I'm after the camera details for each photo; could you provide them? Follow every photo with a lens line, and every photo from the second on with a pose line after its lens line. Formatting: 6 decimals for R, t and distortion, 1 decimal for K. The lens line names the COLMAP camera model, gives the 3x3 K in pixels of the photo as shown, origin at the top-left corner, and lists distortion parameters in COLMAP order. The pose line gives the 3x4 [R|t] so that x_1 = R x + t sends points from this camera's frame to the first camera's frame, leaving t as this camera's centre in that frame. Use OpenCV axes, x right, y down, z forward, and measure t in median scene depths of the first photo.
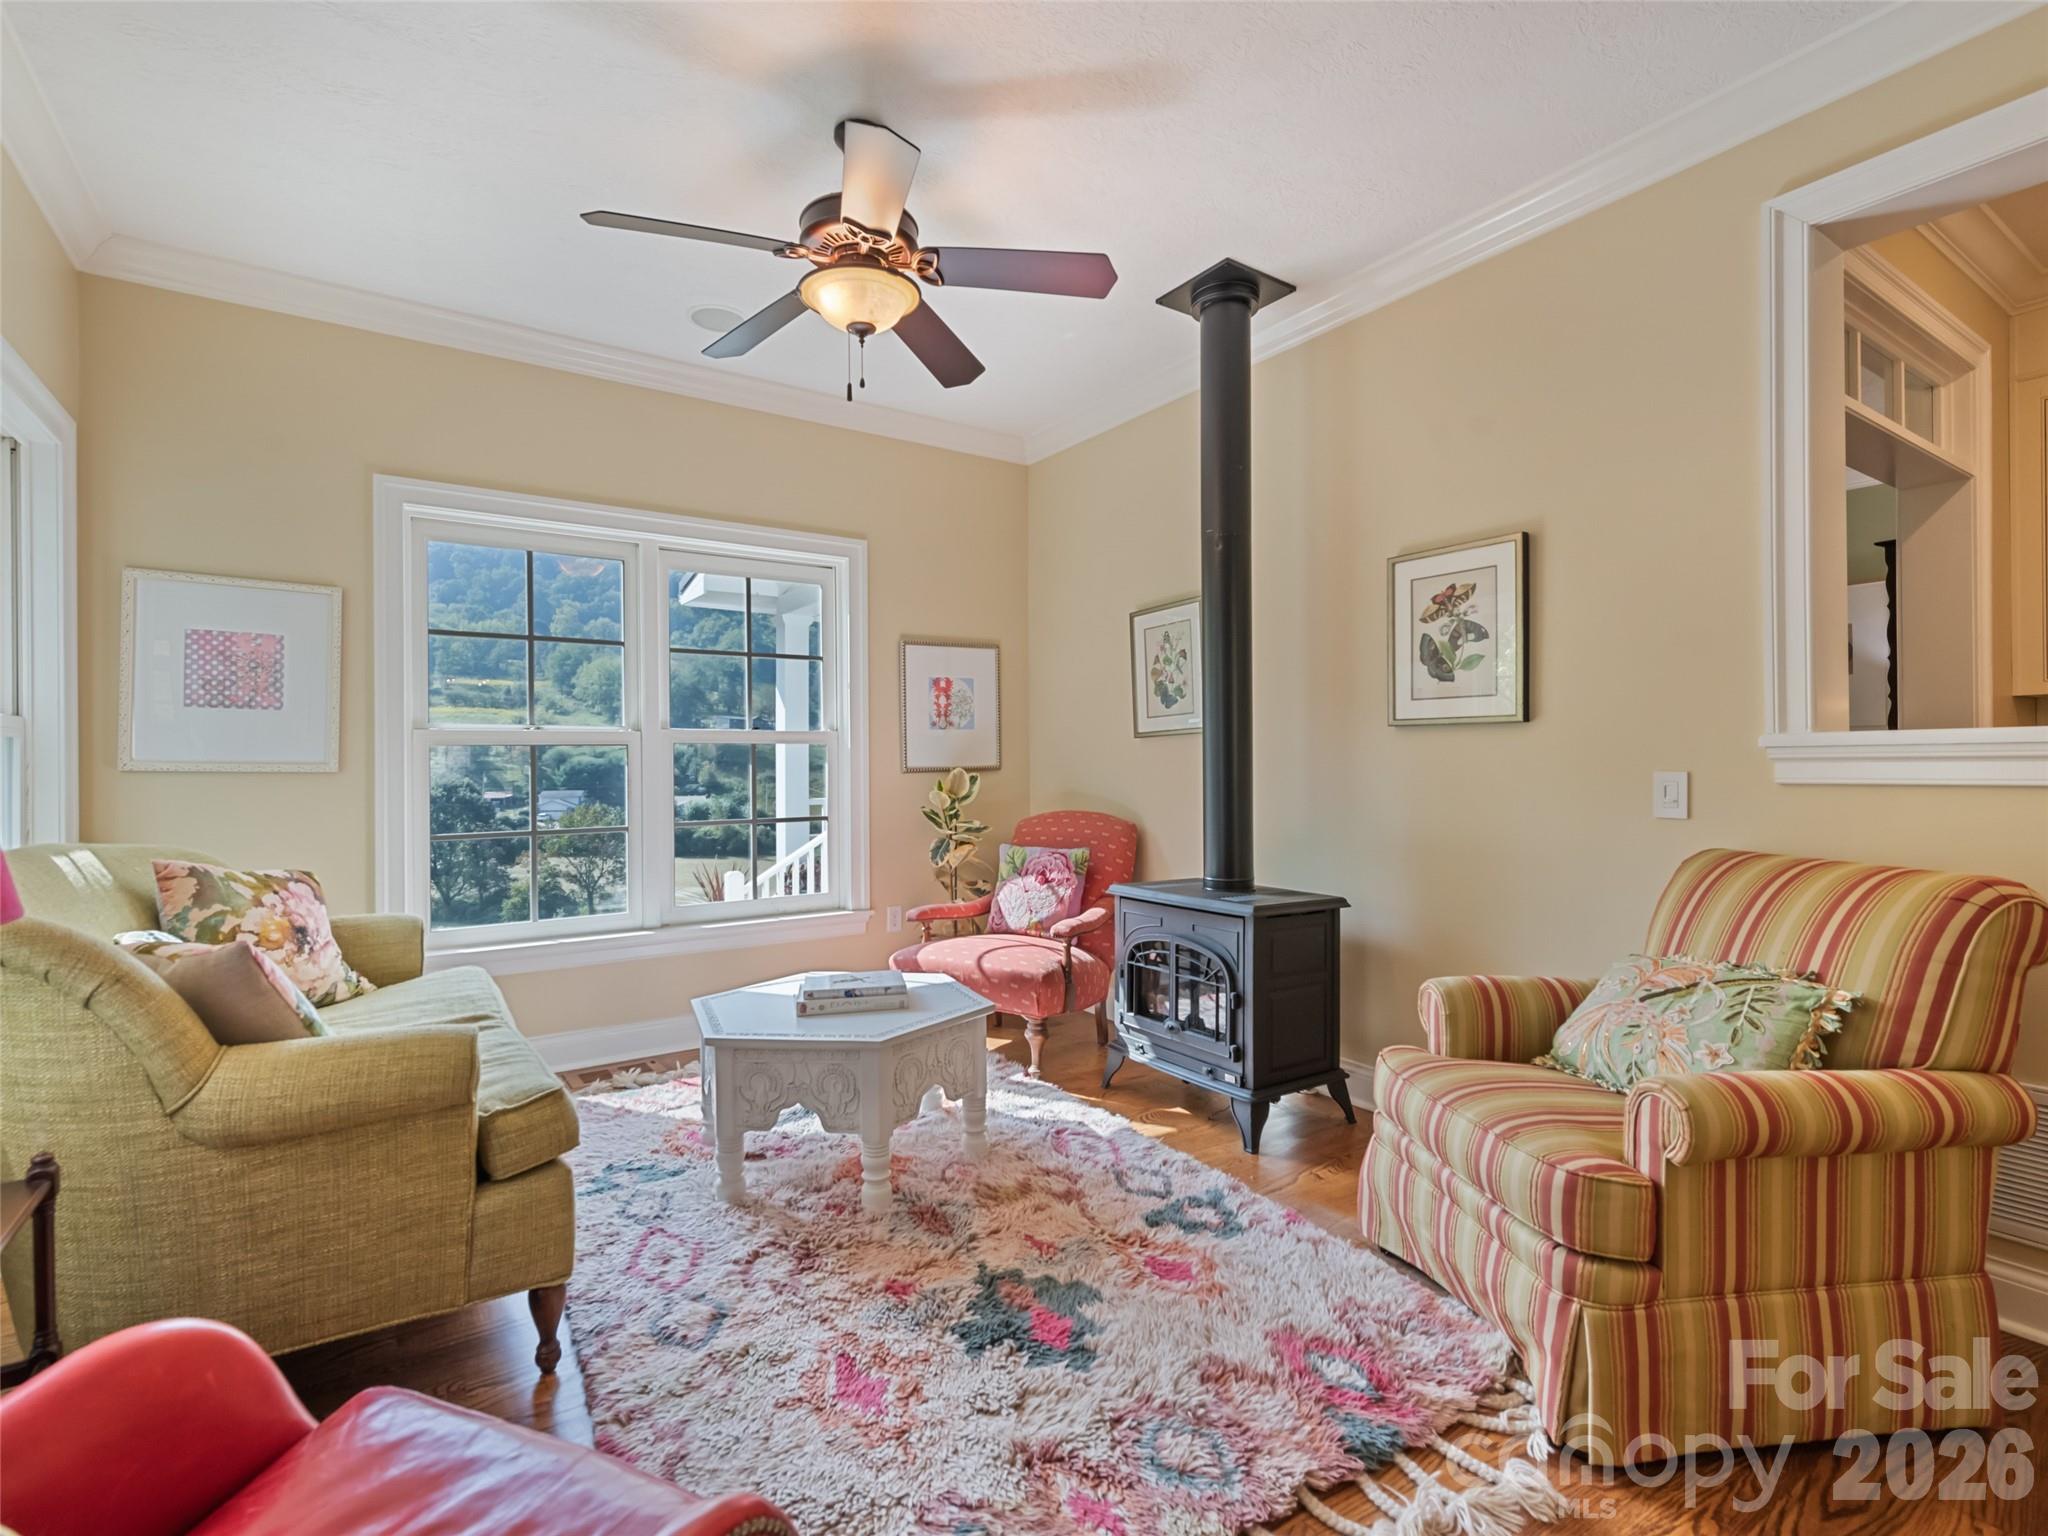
lens RADIAL K [[973.5, 0, 1031.5], [0, 973.5, 755.4], [0, 0, 1]] dist [0.021614, -0.000913]
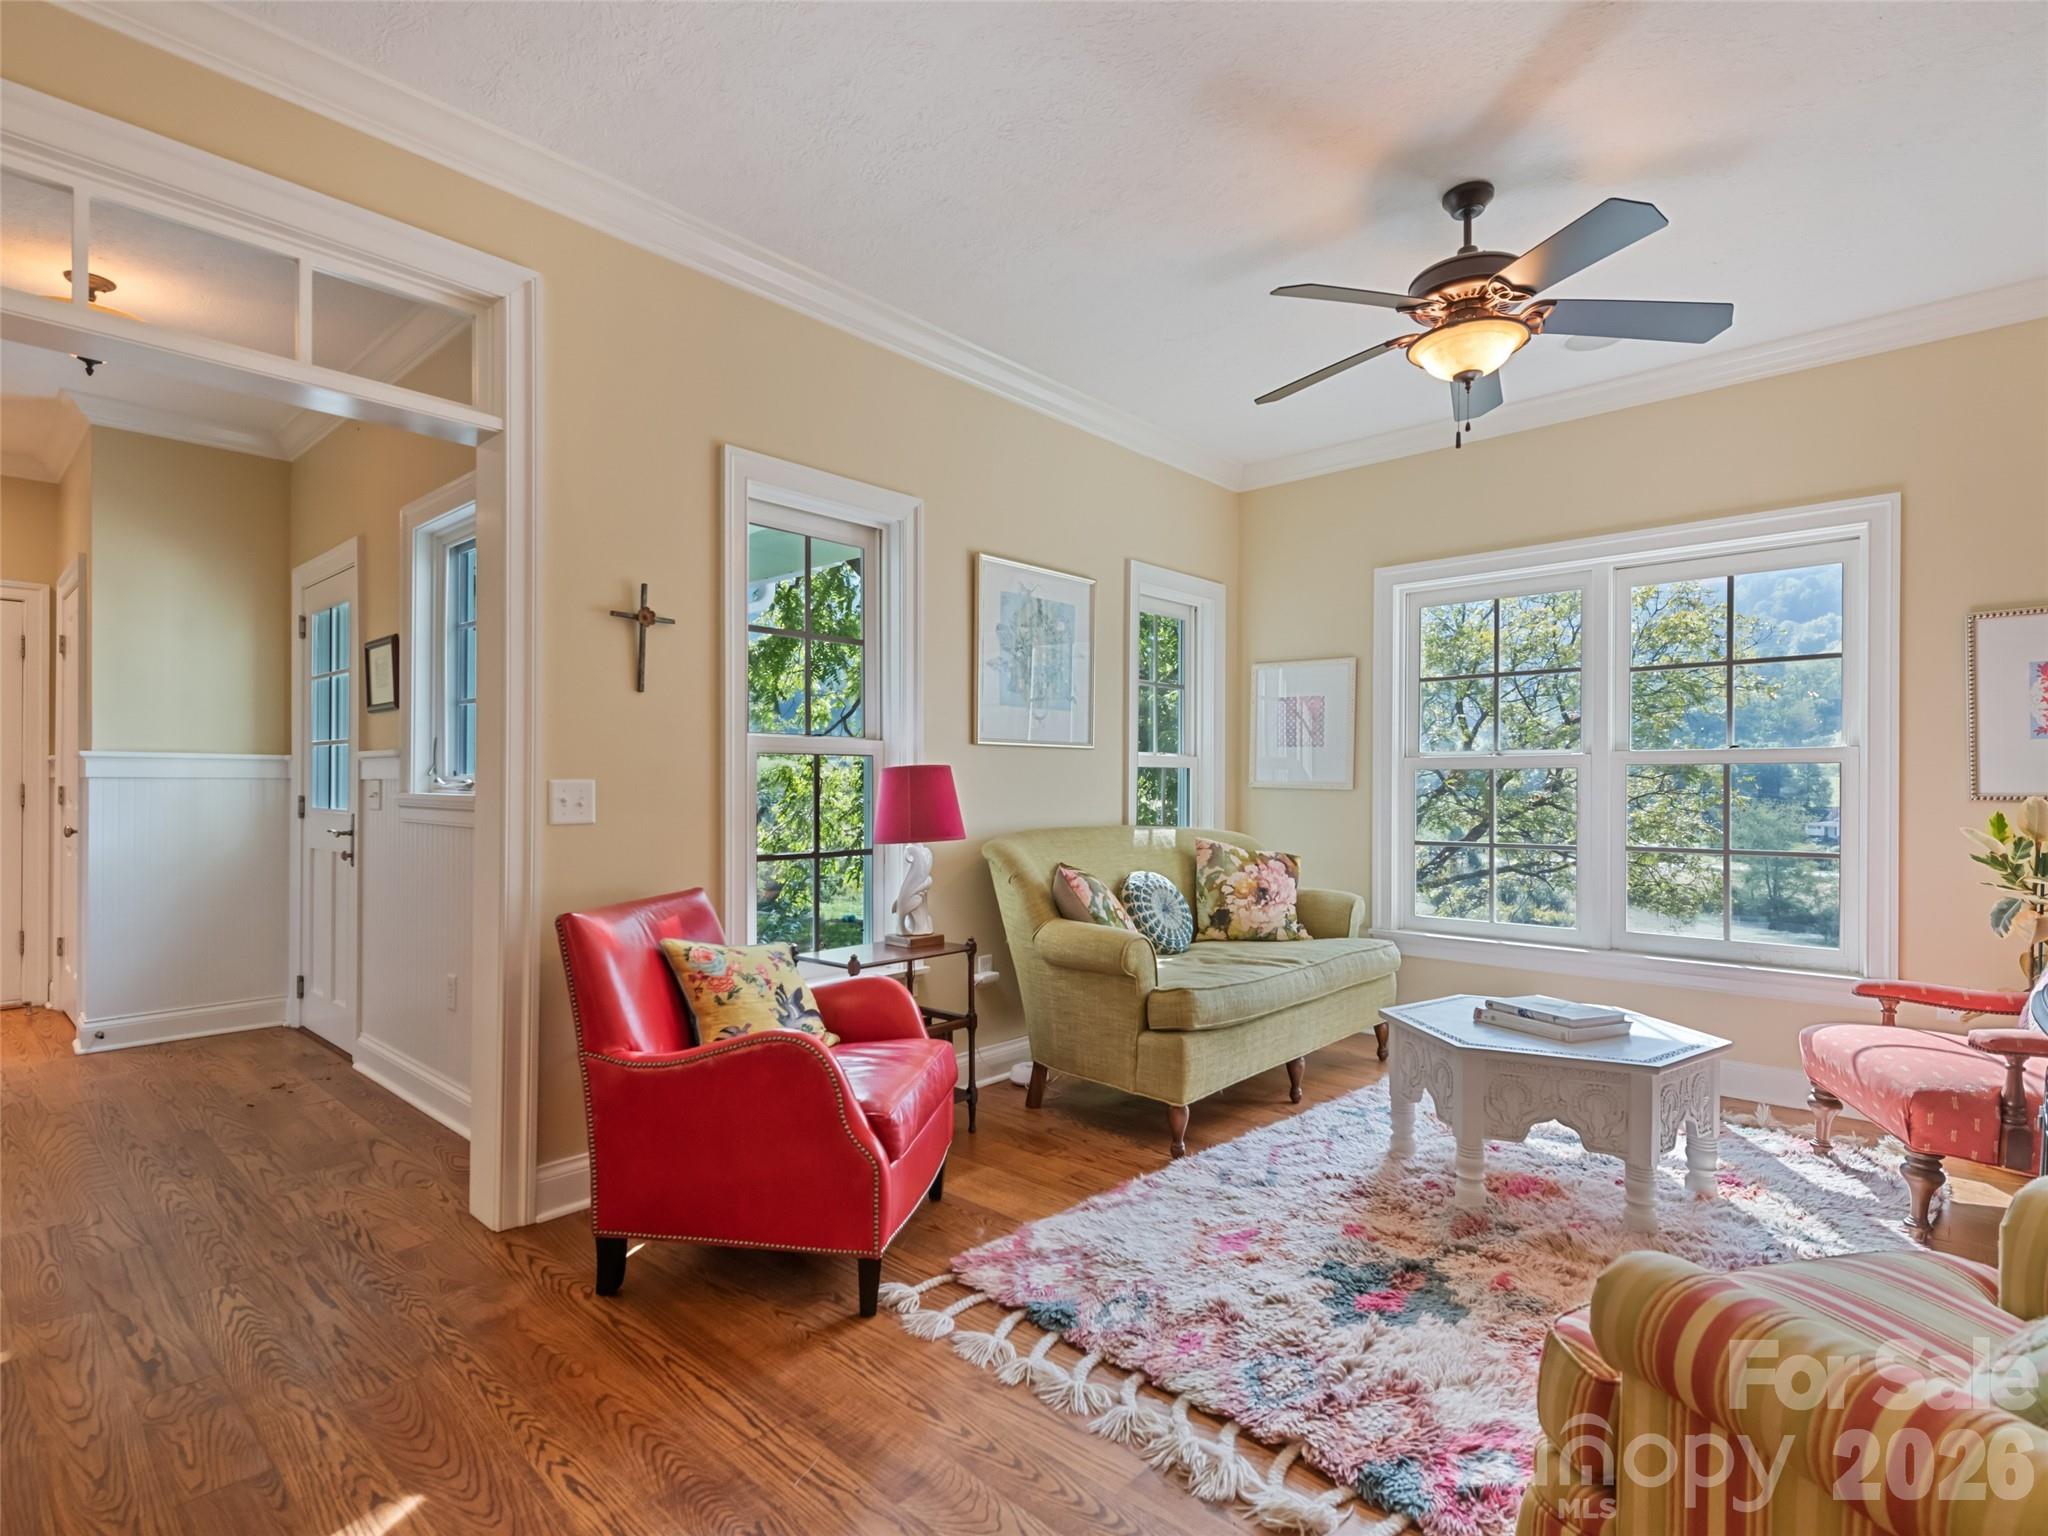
lens RADIAL K [[1055.7, 0, 1026.2], [0, 1055.7, 781.3], [0, 0, 1]] dist [0.022789, 0.000302]
pose [[0.225859, 0.003176, -0.974155, 0.796696], [0.002293, 0.999990, 0.003792, -0.002002], [0.974157, -0.003090, 0.225850, 0.256409]]
